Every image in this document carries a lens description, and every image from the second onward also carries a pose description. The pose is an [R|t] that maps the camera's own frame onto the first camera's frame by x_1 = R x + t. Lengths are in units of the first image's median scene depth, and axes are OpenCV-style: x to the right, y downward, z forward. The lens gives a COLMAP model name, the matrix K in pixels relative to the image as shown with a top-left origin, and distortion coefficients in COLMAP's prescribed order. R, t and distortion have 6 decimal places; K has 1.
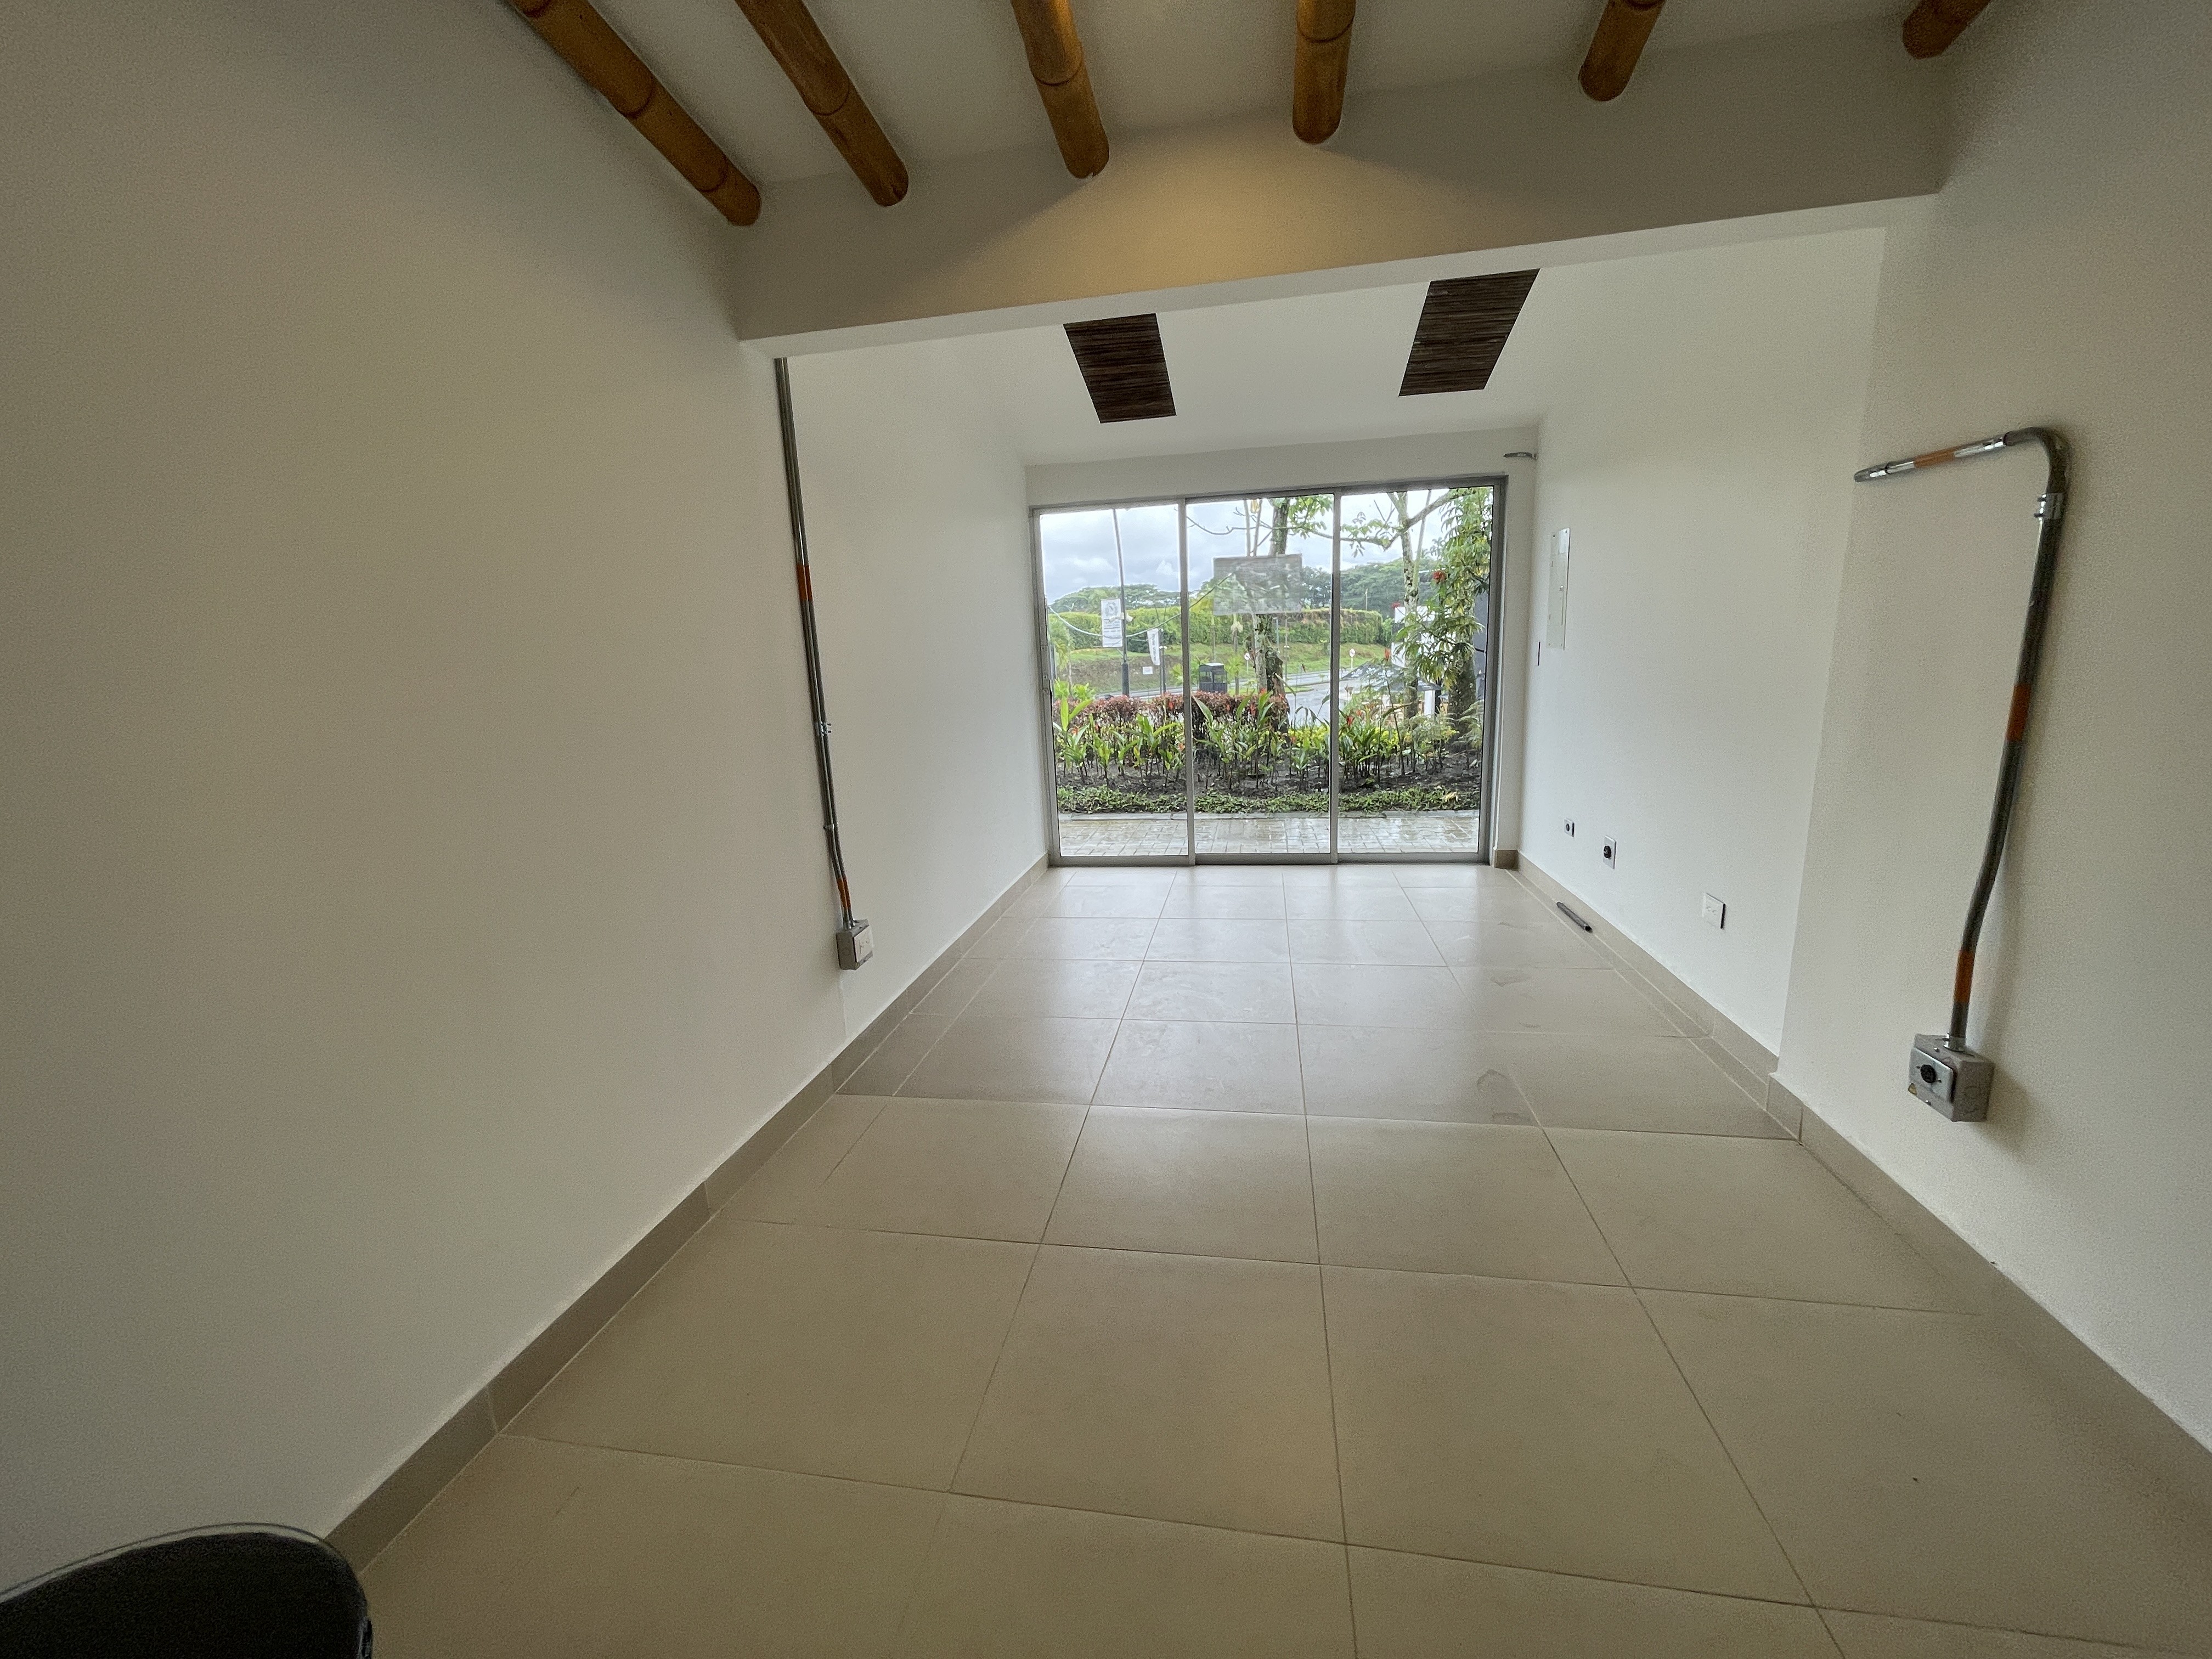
lens RADIAL K [[888.4, 0, 1099.5], [0, 888.4, 830.1], [0, 0, 1]] dist [-0.006458, -0.000299]
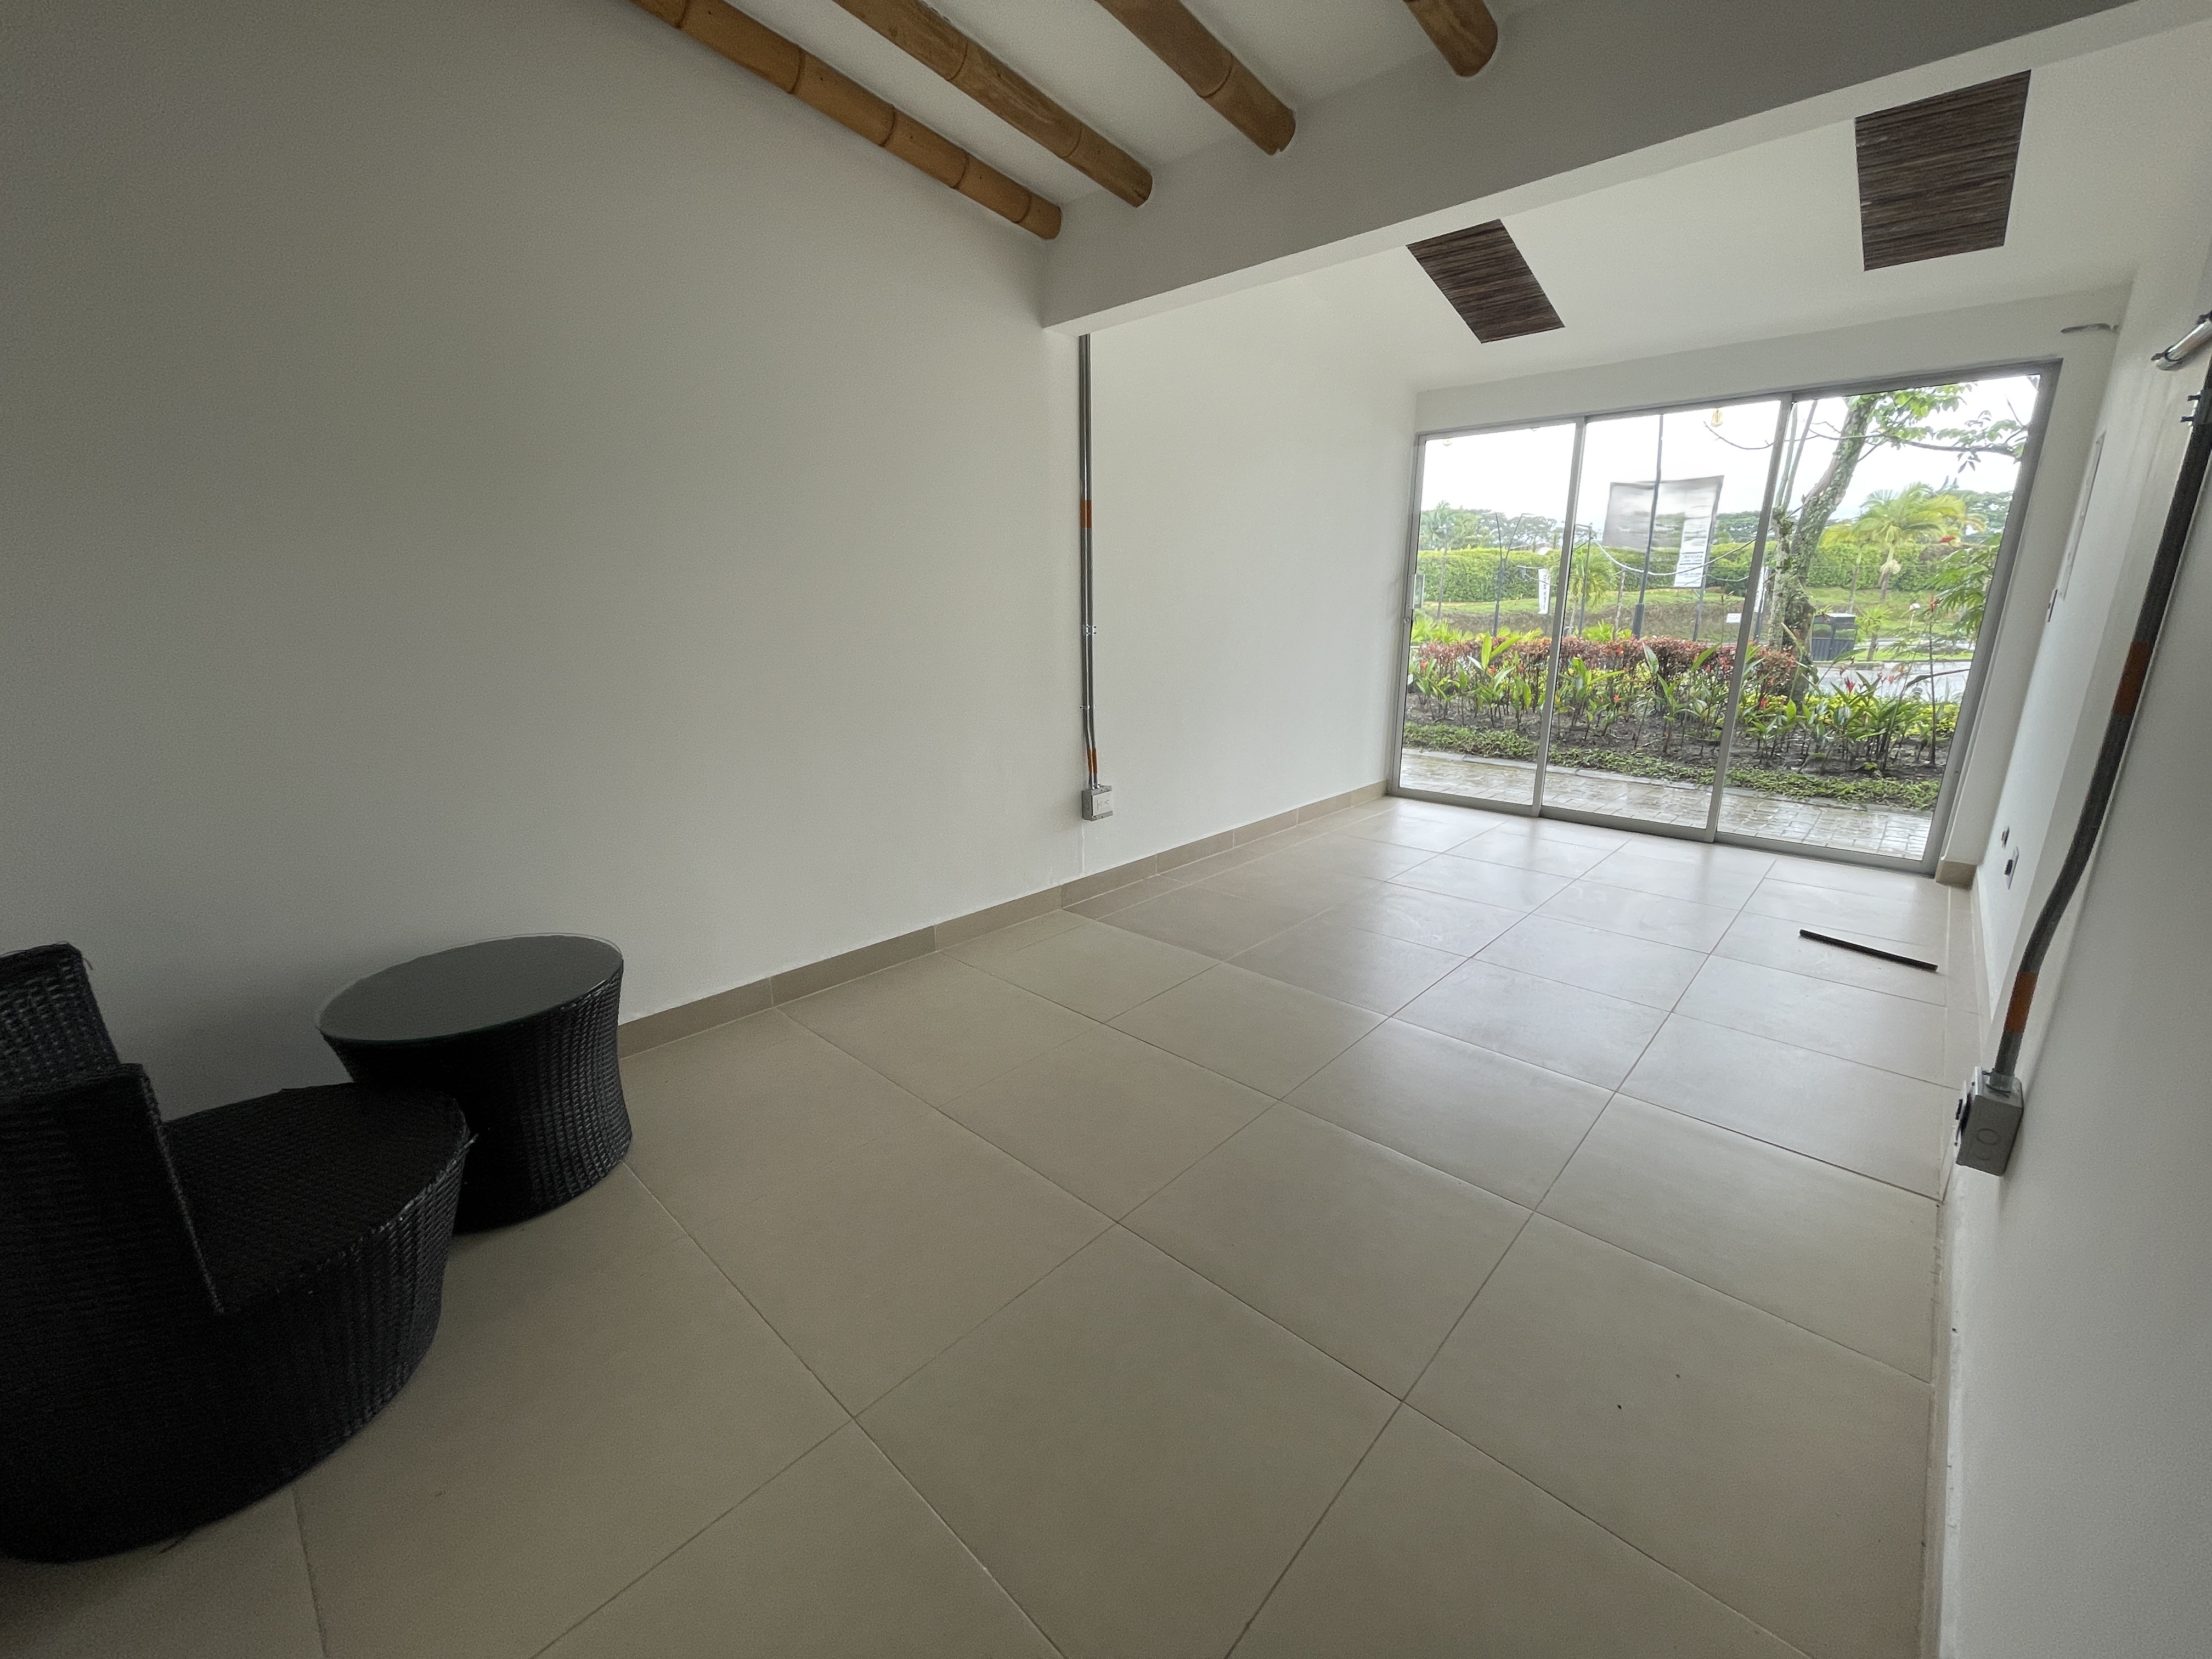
lens RADIAL K [[884.8, 0, 1106.0], [0, 884.8, 829.5], [0, 0, 1]] dist [0.001246, 0.000562]
pose [[0.840746, 0.179474, -0.510818, 0.234256], [-0.140989, 0.983484, 0.113493, 0.011970], [0.522750, -0.023399, 0.852165, -0.050052]]
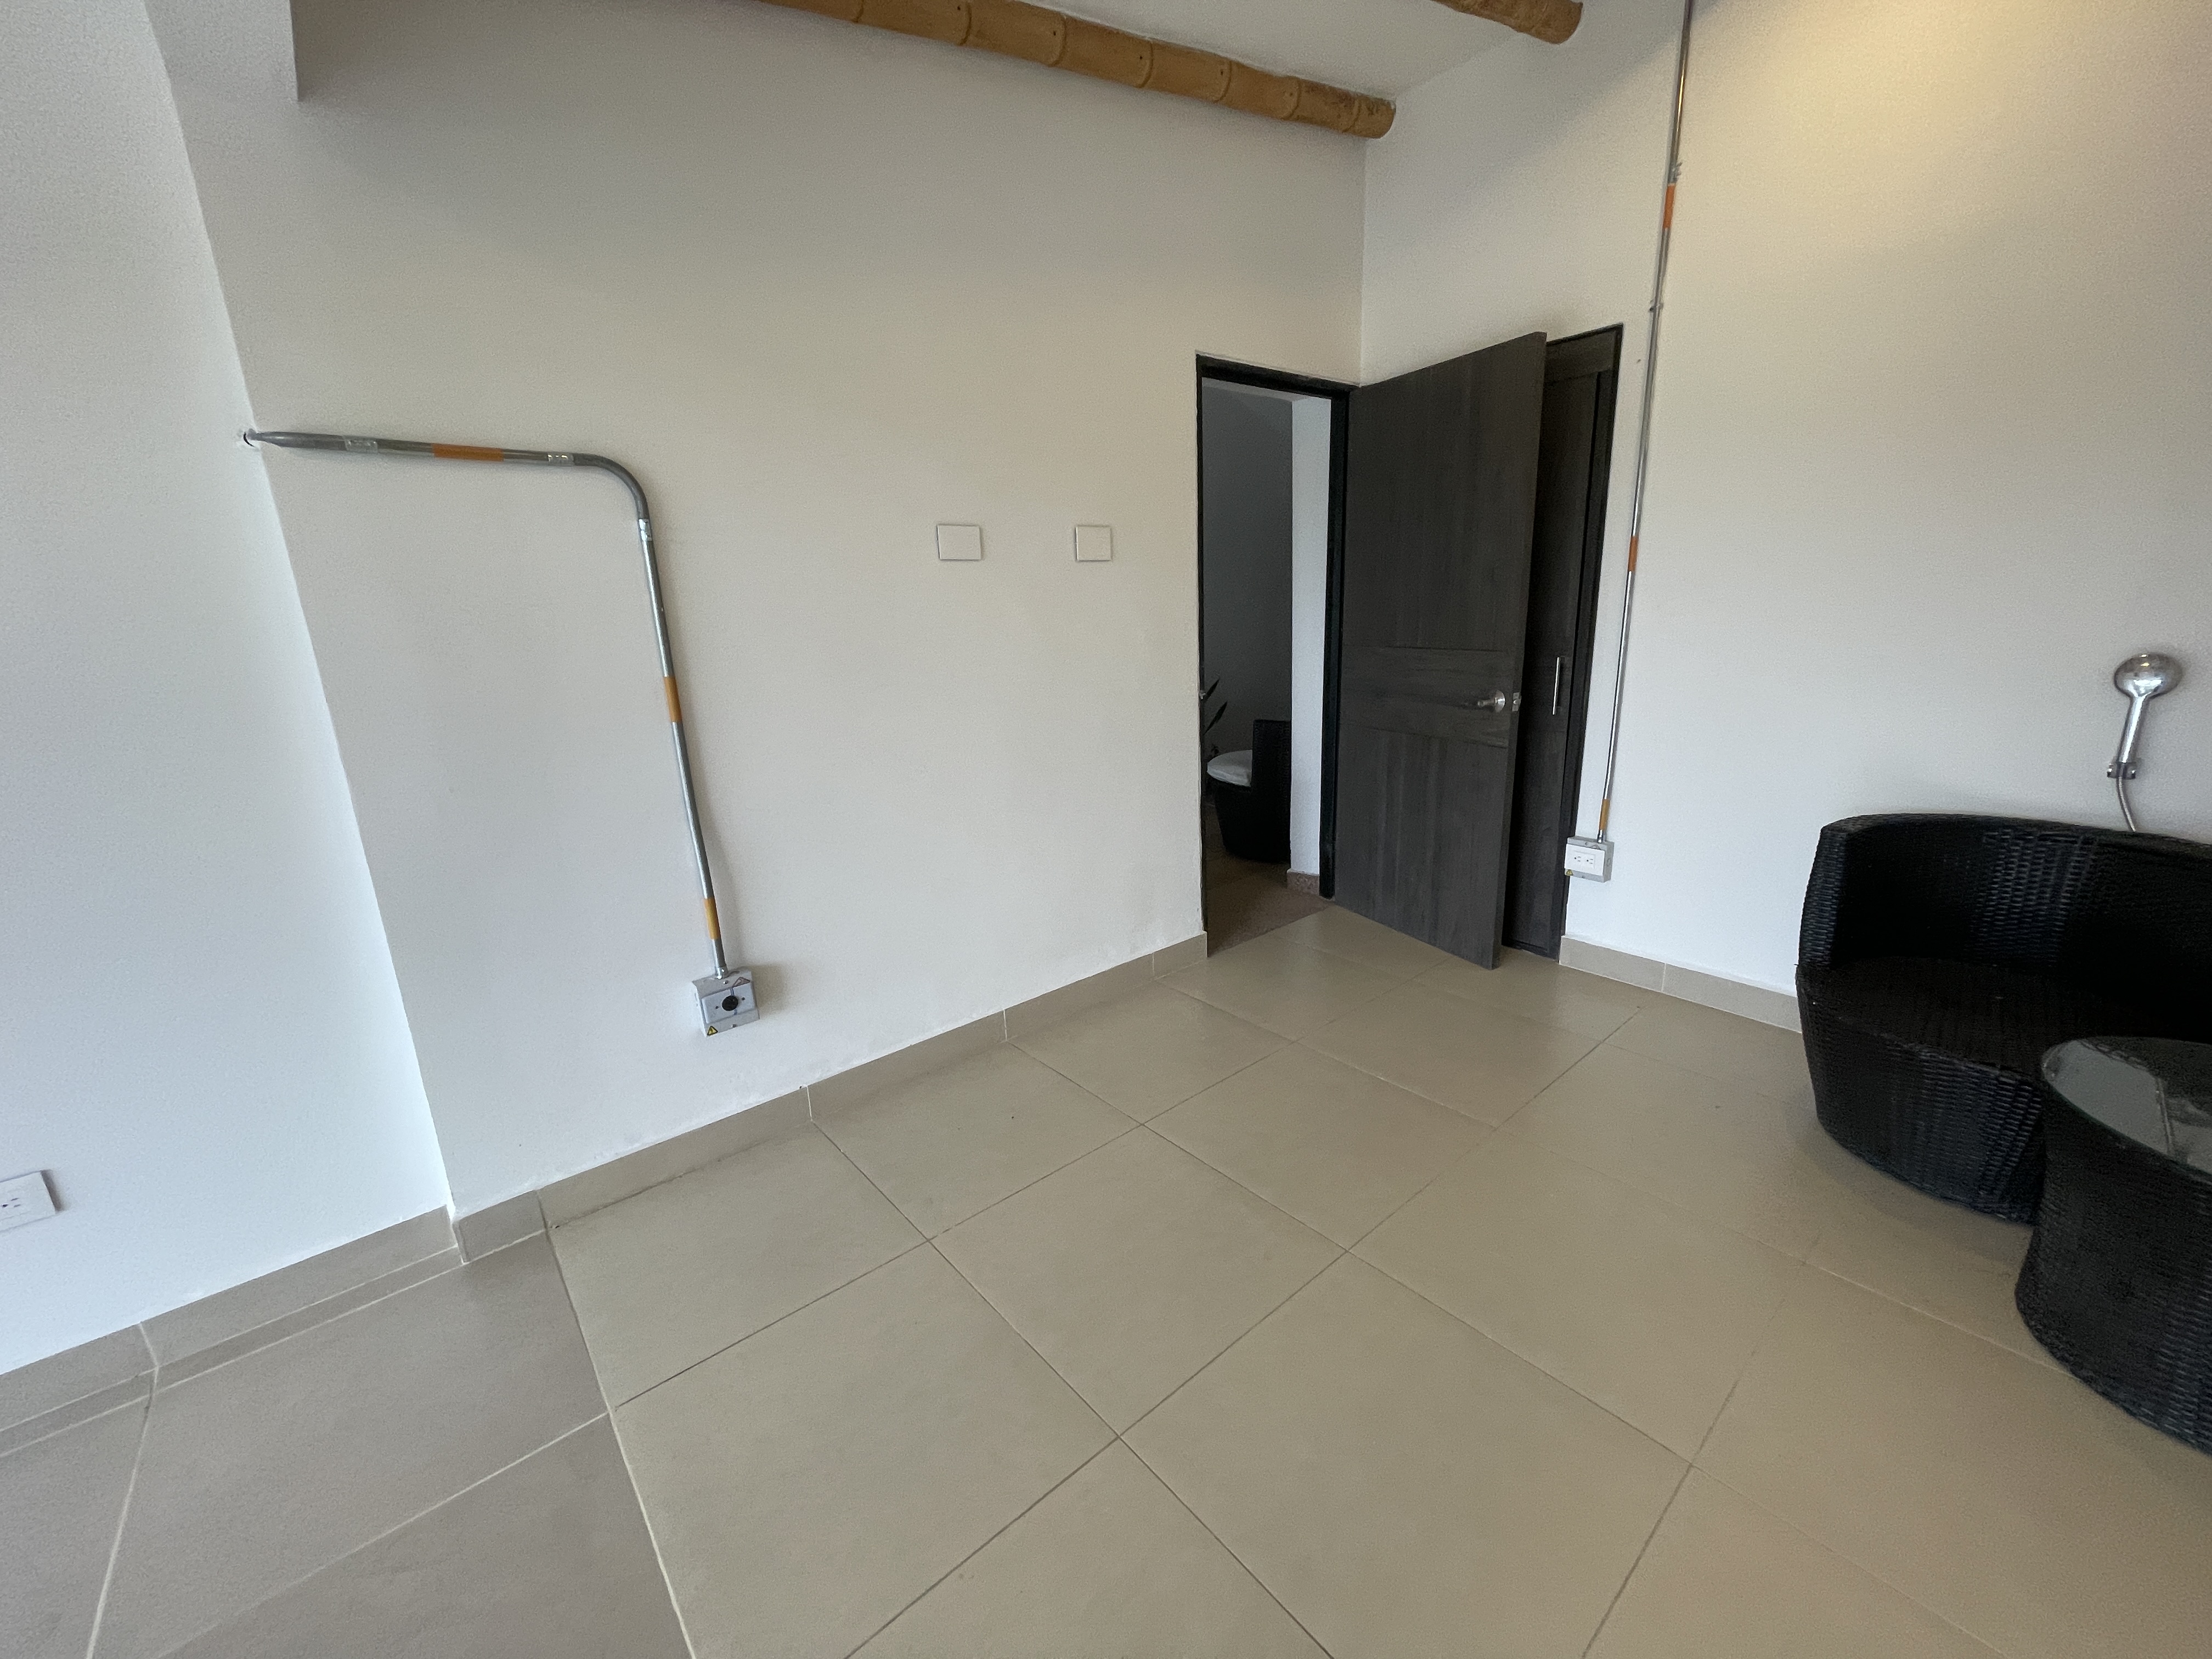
lens RADIAL K [[888.4, 0, 1099.5], [0, 888.4, 830.1], [0, 0, 1]] dist [-0.006458, -0.000299]
pose [[-0.766611, -0.088319, 0.636009, -0.062537], [0.201596, 0.907309, 0.368986, -0.099357], [-0.609645, 0.411085, -0.677748, 0.516102]]
